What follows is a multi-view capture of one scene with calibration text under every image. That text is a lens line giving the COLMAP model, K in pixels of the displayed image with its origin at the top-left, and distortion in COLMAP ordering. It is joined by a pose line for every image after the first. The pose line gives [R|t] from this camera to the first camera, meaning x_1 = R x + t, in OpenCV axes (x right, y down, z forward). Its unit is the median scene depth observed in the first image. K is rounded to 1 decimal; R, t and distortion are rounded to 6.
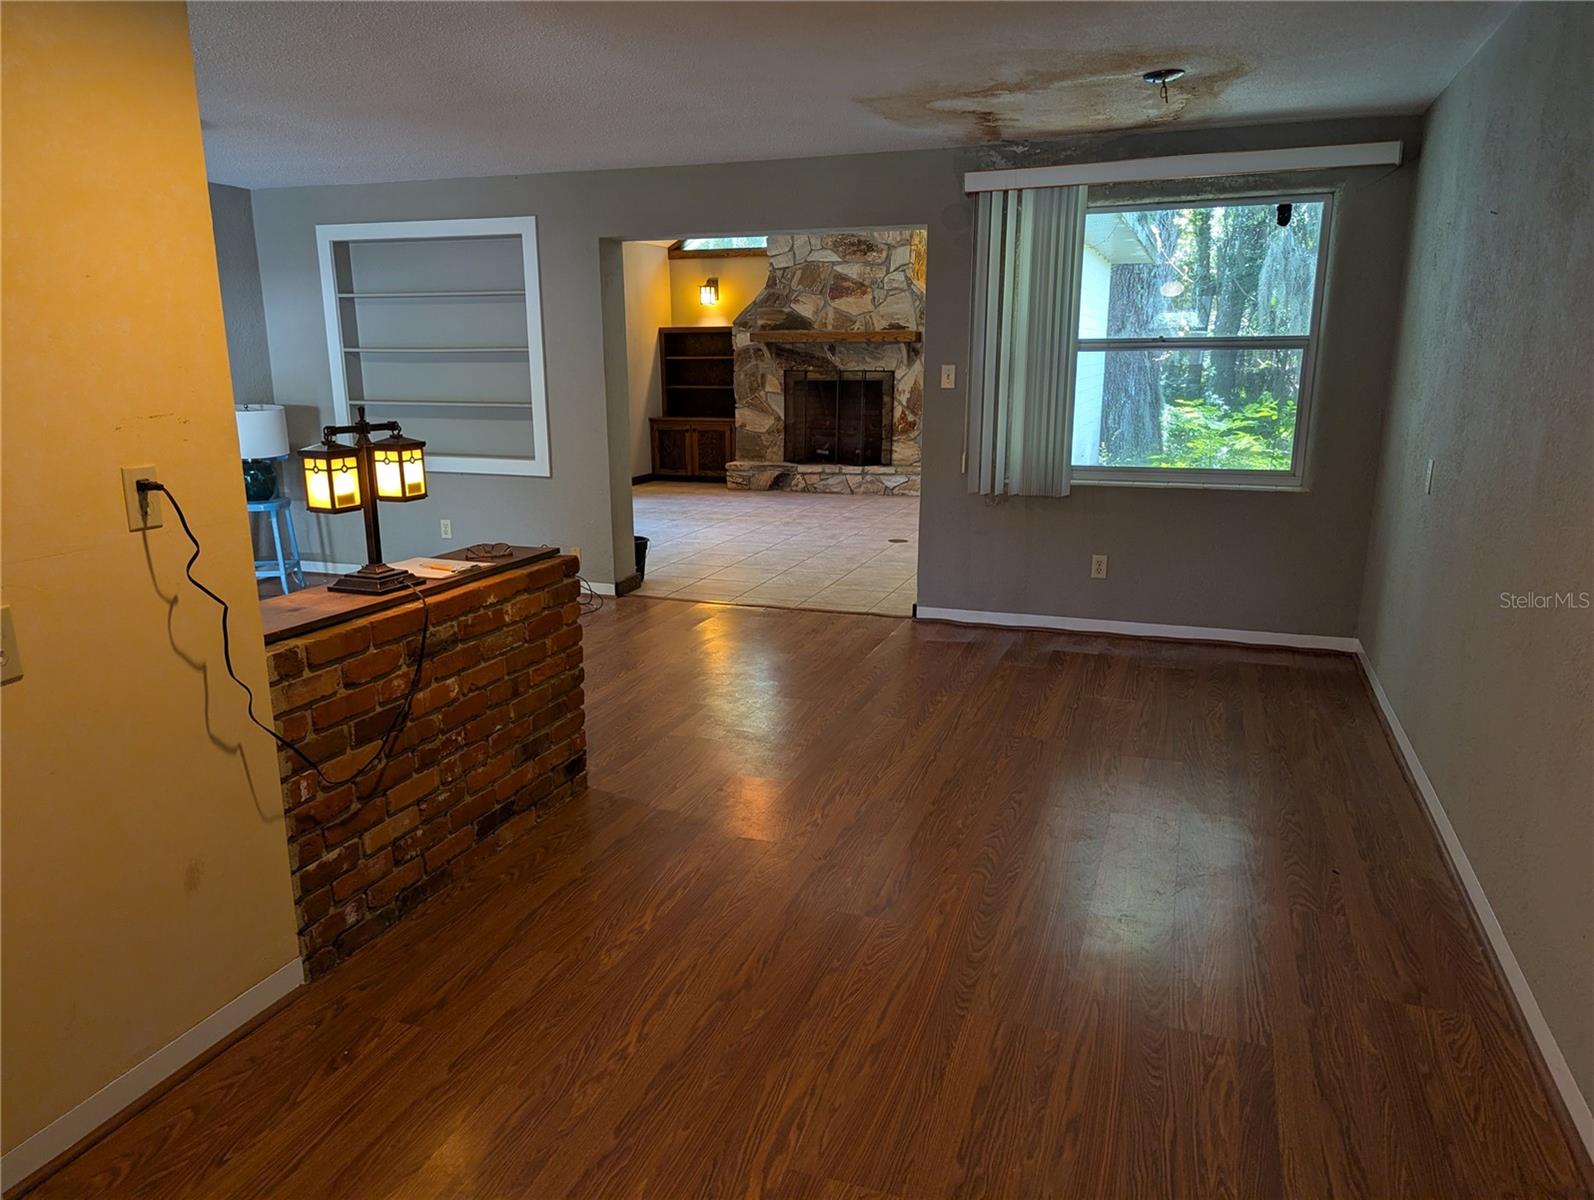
lens RADIAL K [[1138.3, 0, 795.2], [0, 1138.3, 627.9], [0, 0, 1]] dist [0.061165, -0.061261]
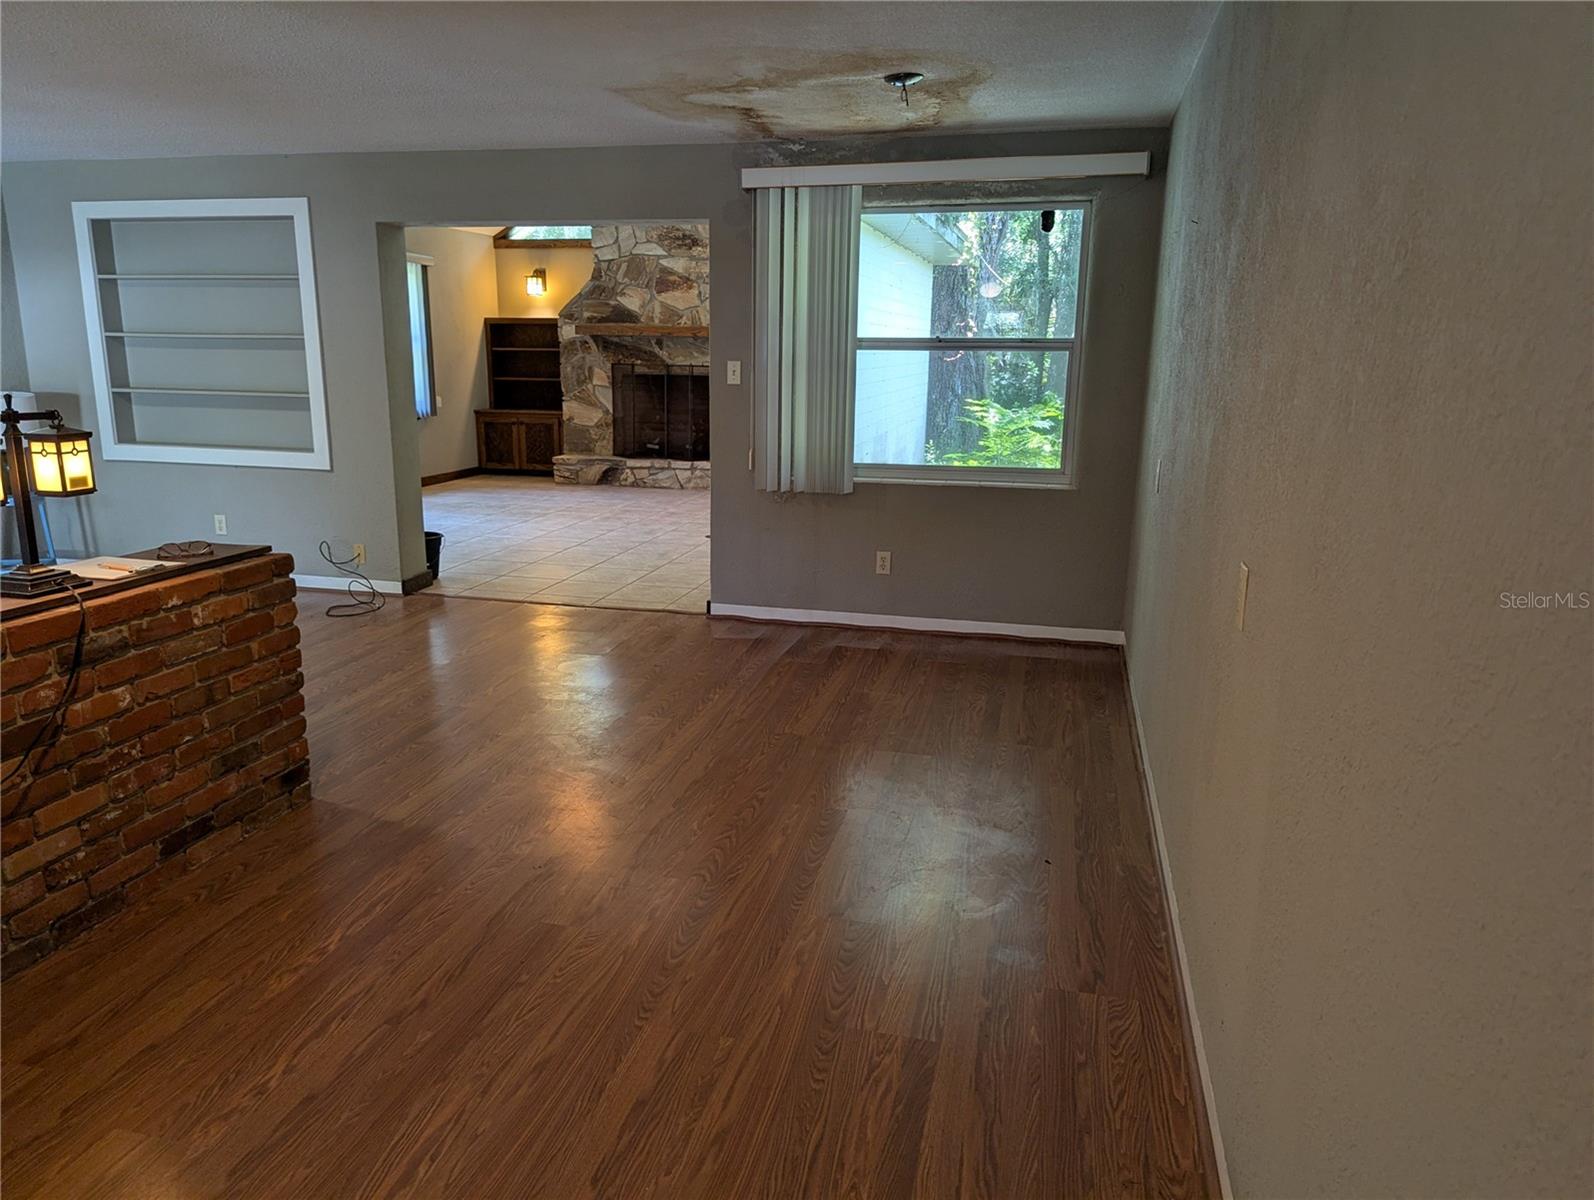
lens RADIAL K [[1136.3, 0, 790.2], [0, 1136.3, 615.0], [0, 0, 1]] dist [0.067138, -0.072966]
pose [[0.994309, -0.008836, 0.106169, 0.080022], [0.009504, 0.999938, -0.005786, -0.002194], [-0.106112, 0.006762, 0.994331, 0.007552]]
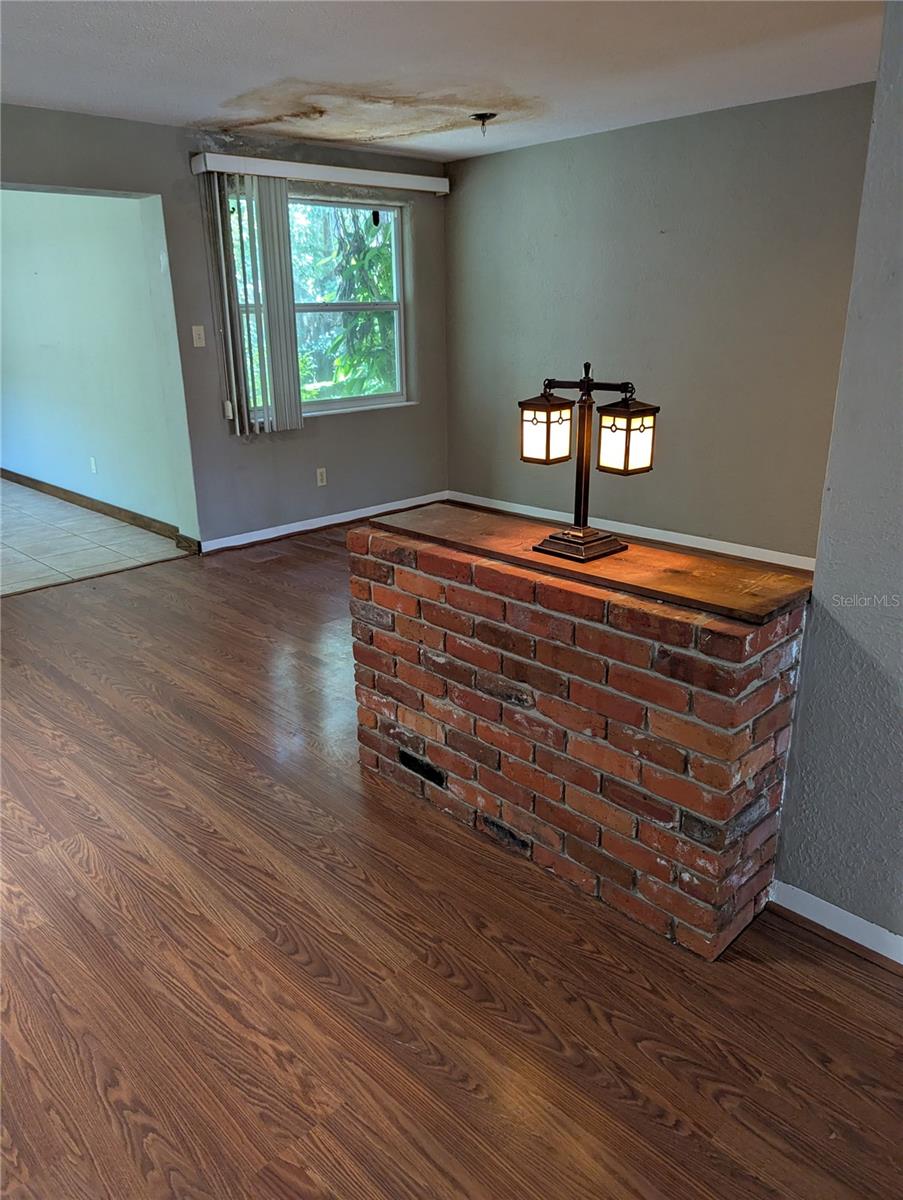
lens RADIAL K [[852.8, 0, 449.8], [0, 852.8, 638.3], [0, 0, 1]] dist [0.076608, -0.085223]
pose [[0.428074, -0.327643, 0.842260, -0.640801], [0.222386, 0.941501, 0.253221, -0.102288], [-0.875955, 0.078909, 0.475895, 0.405845]]
